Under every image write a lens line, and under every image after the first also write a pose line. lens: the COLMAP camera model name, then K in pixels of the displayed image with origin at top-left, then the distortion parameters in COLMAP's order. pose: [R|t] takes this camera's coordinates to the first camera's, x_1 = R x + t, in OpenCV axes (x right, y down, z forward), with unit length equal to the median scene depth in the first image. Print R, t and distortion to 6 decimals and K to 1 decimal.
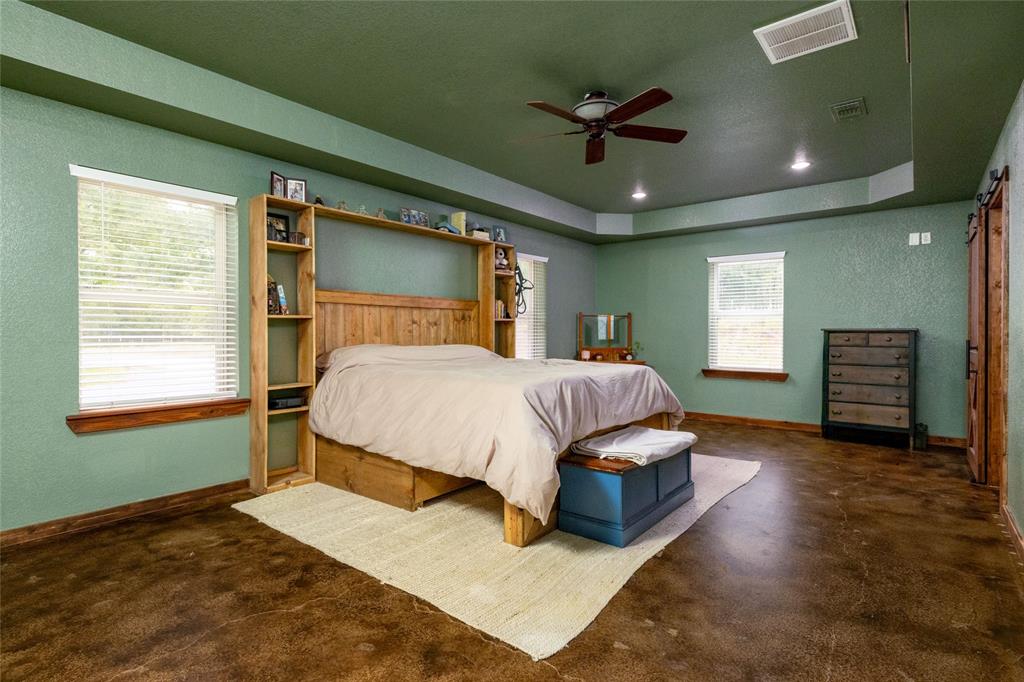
lens RADIAL K [[505.3, 0, 513.1], [0, 505.3, 337.7], [0, 0, 1]] dist [0.004458, 0.000589]
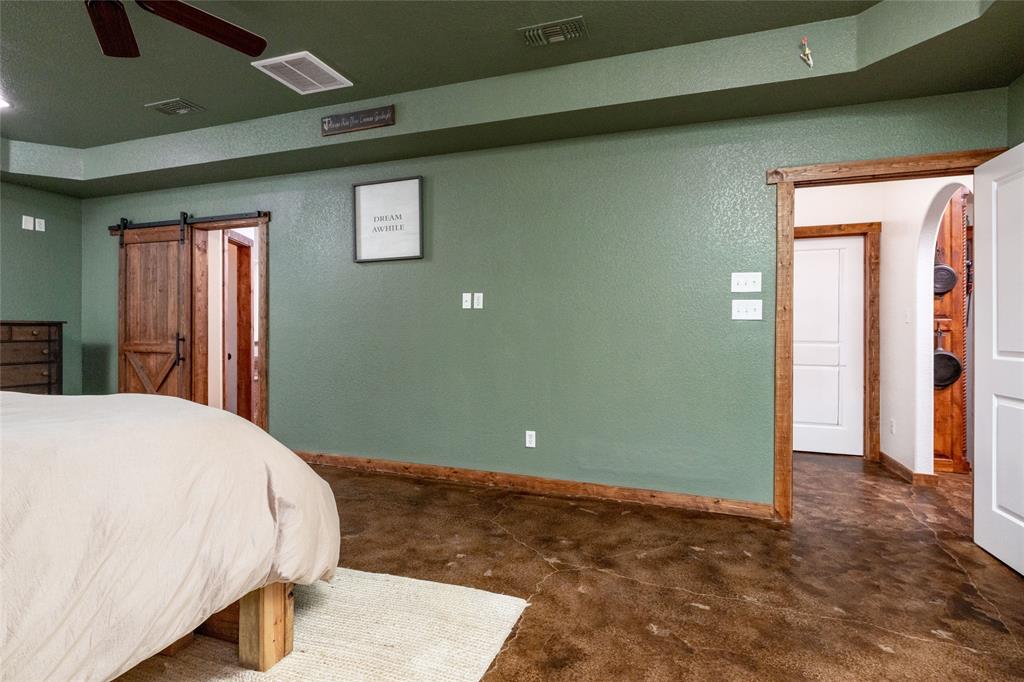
lens RADIAL K [[505.3, 0, 512.8], [0, 505.3, 335.6], [0, 0, 1]] dist [0.004458, 0.000589]
pose [[-0.333513, -0.010975, 0.942681, -0.924370], [0.000298, 0.999931, 0.011747, -0.007302], [-0.942745, 0.004199, -0.333487, 1.251053]]
